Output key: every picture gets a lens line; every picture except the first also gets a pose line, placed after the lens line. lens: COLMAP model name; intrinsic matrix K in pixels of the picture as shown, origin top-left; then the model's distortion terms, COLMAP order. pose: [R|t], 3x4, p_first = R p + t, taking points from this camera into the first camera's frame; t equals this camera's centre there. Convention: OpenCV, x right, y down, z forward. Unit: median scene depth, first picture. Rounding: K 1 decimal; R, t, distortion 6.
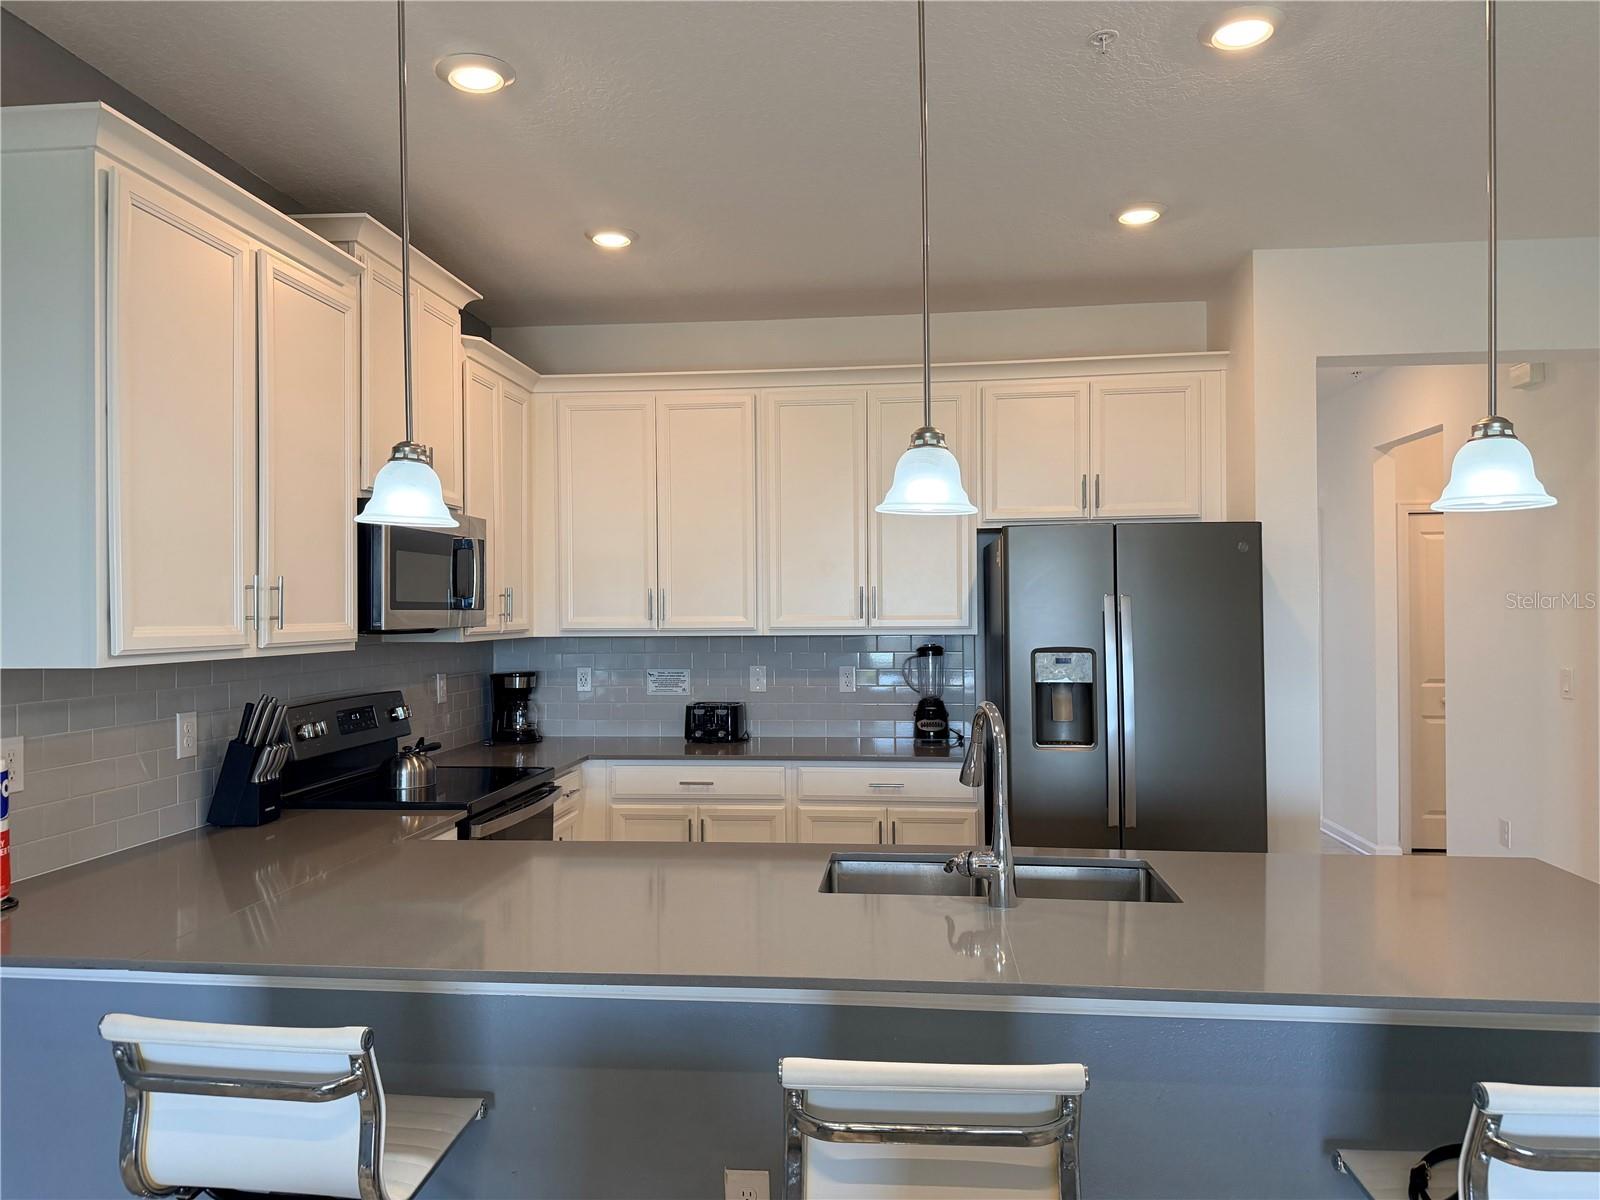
lens RADIAL K [[1121.3, 0, 804.7], [0, 1121.3, 603.5], [0, 0, 1]] dist [0.050493, -0.020430]
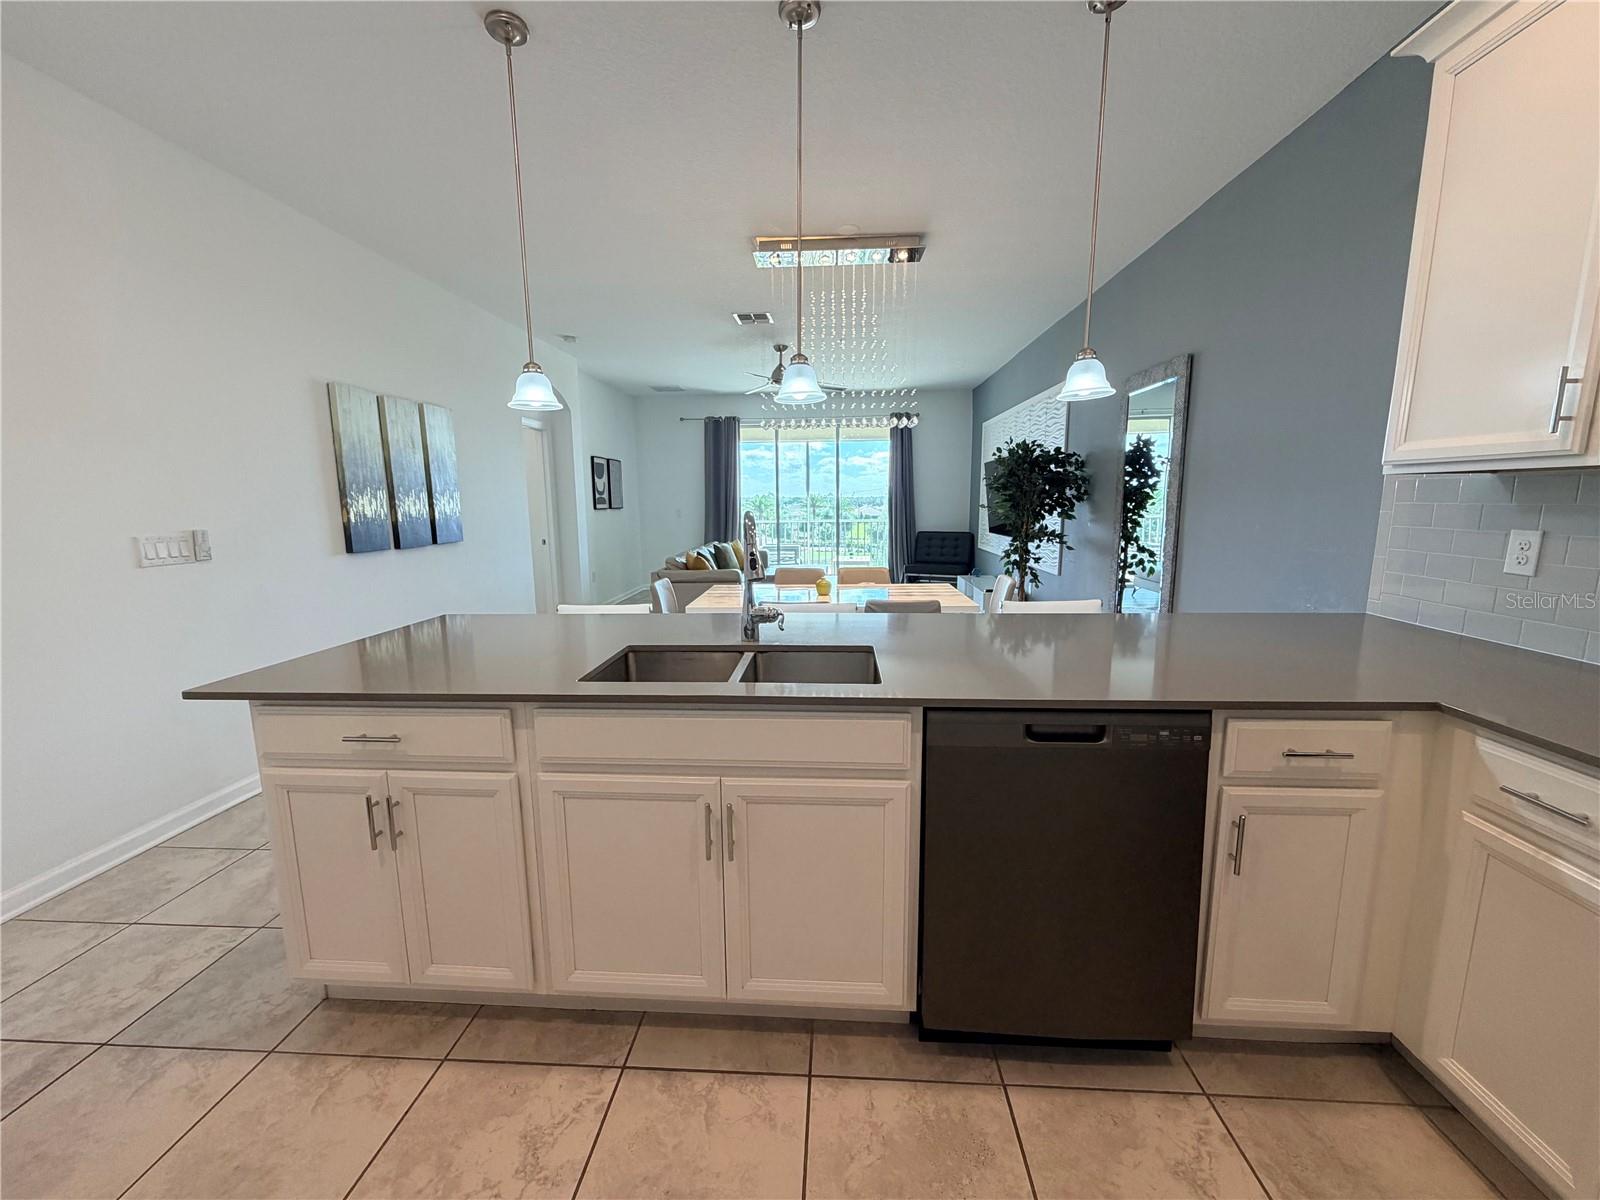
lens RADIAL K [[636.9, 0, 798.8], [0, 636.9, 600.0], [0, 0, 1]] dist [-0.000905, 0.000444]
pose [[-0.999006, 0.024116, -0.037479, 0.072485], [0.018130, 0.988126, 0.152572, 0.042964], [0.040713, 0.151741, -0.987581, 0.984807]]
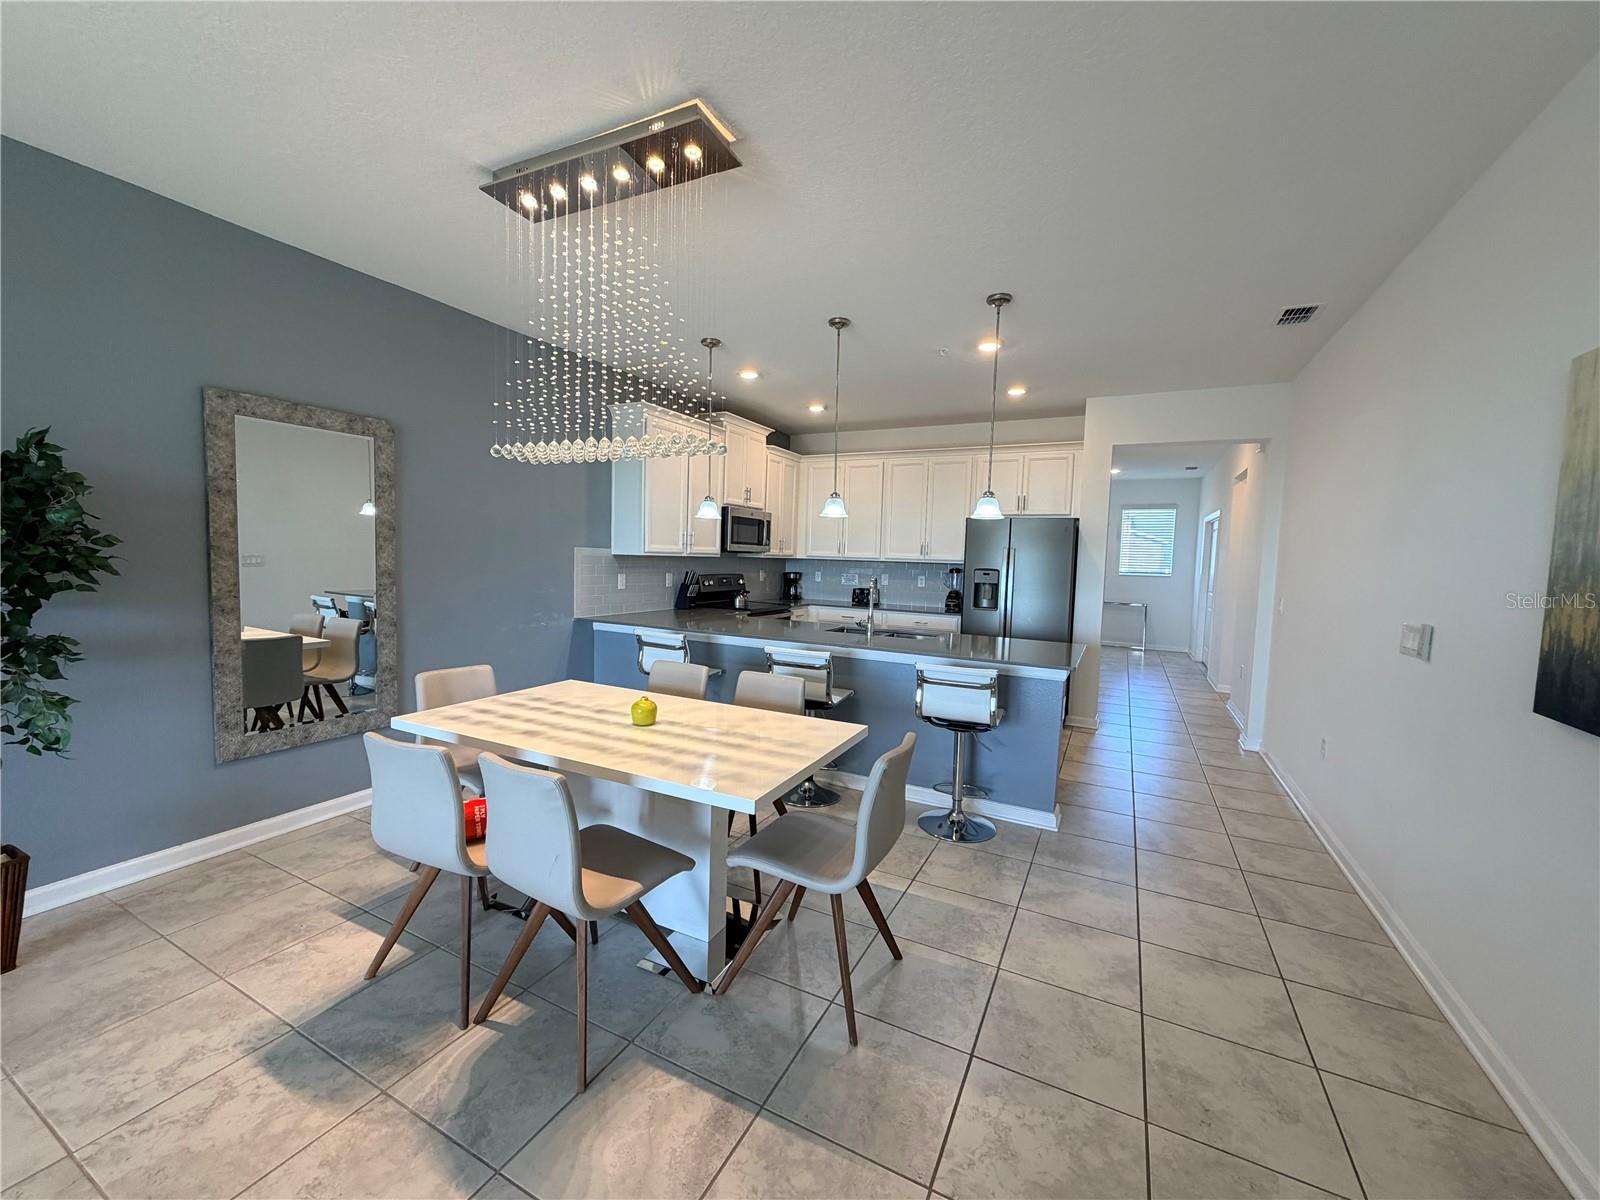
lens RADIAL K [[636.9, 0, 796.2], [0, 636.9, 599.6], [0, 0, 1]] dist [-0.000905, 0.000444]
pose [[0.931141, 0.059749, -0.359732, 0.337206], [-0.034189, 0.996444, 0.077008, 0.013617], [0.363054, -0.059407, 0.929873, -0.424419]]
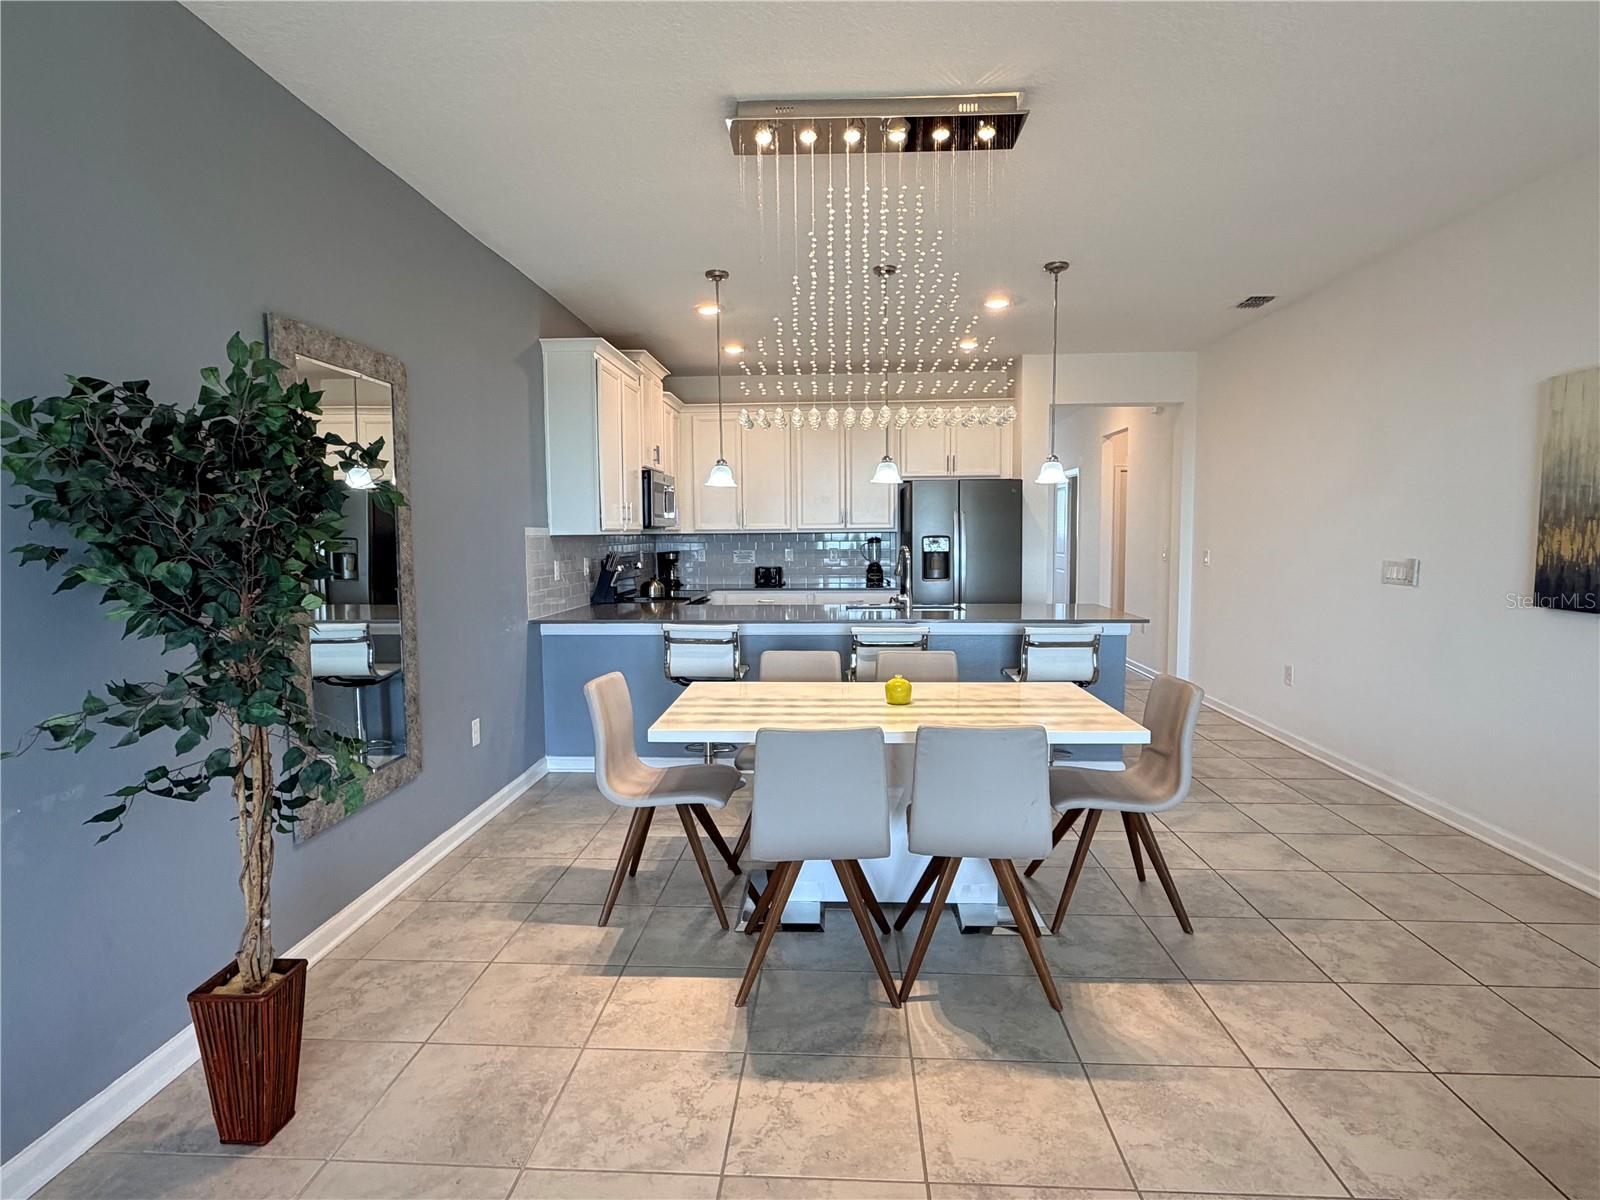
lens RADIAL K [[864.0, 0, 797.8], [0, 864.0, 600.9], [0, 0, 1]] dist [-0.001056, 0.001307]
pose [[0.998810, -0.005096, 0.048507, -0.124499], [0.001002, 0.996461, 0.084053, 0.022856], [-0.048764, -0.083904, 0.995280, -0.685886]]
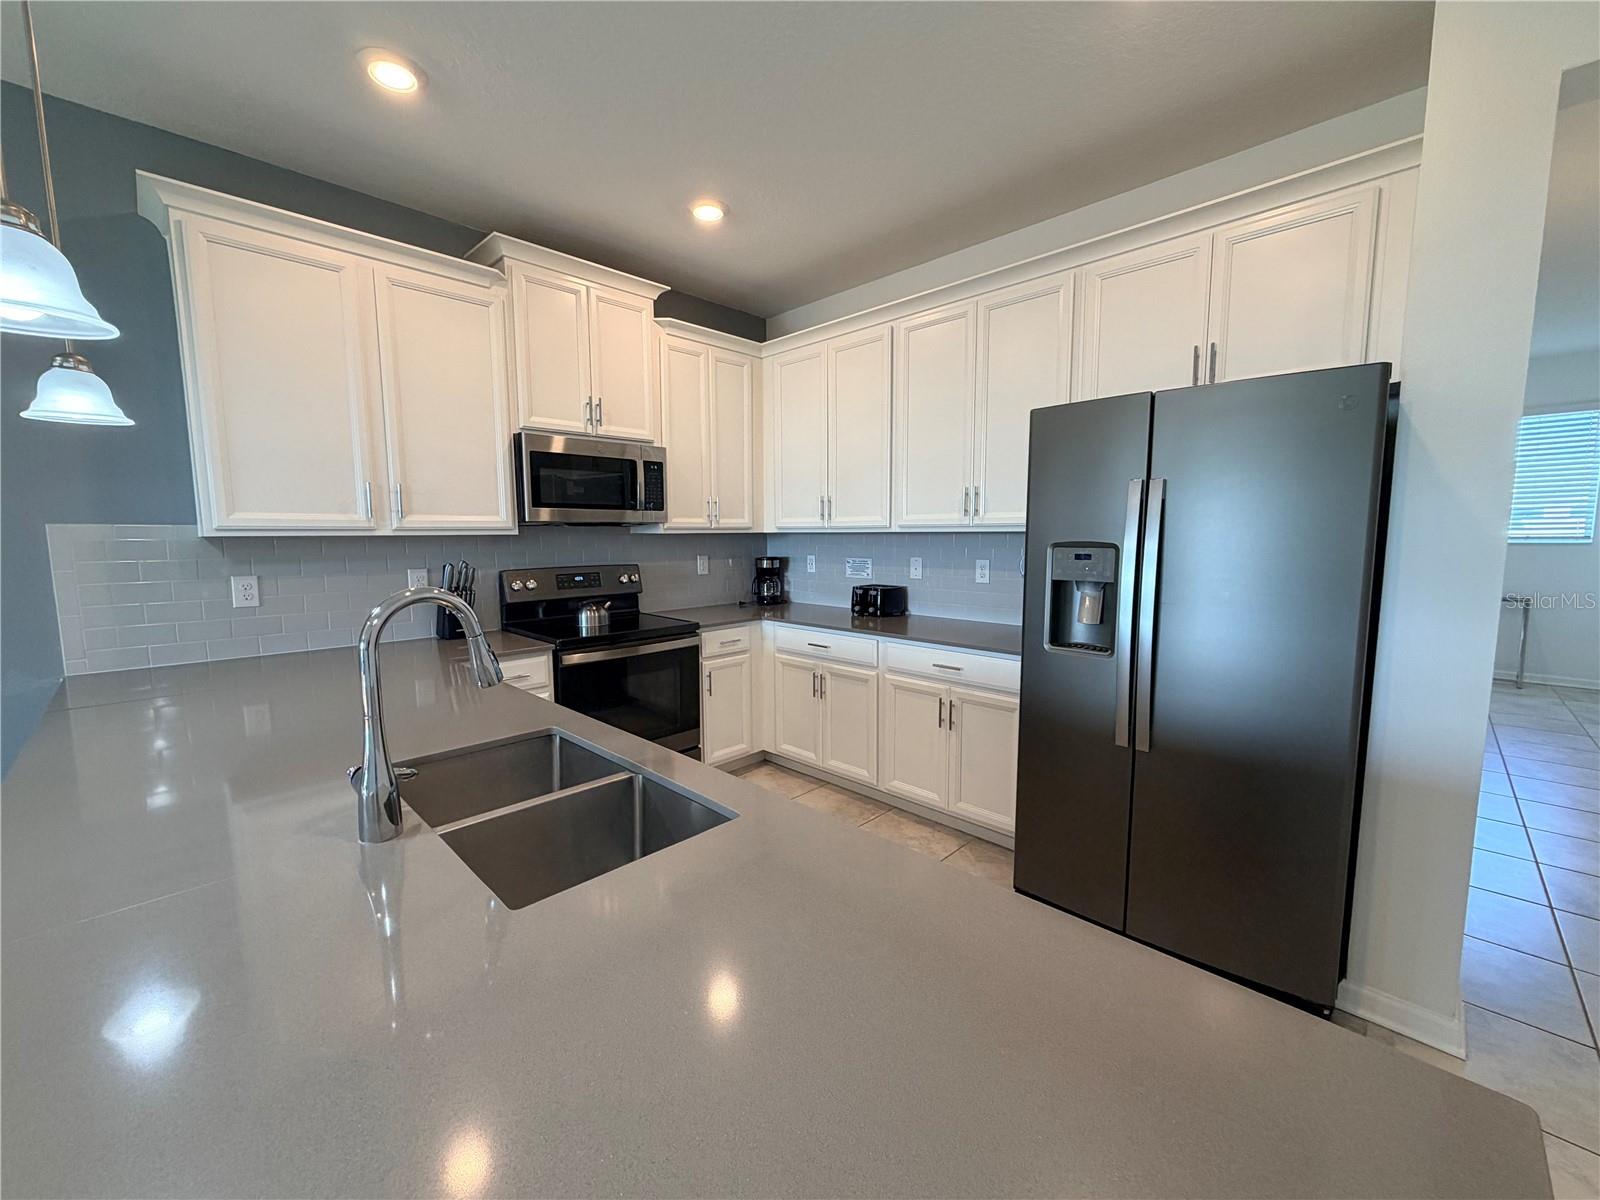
lens RADIAL K [[636.9, 0, 798.1], [0, 636.9, 597.0], [0, 0, 1]] dist [-0.000905, 0.000444]
pose [[0.782144, 0.065866, -0.619607, 0.358934], [0.003416, 0.993929, 0.109970, 0.025551], [0.623088, -0.088129, 0.777171, 0.449756]]
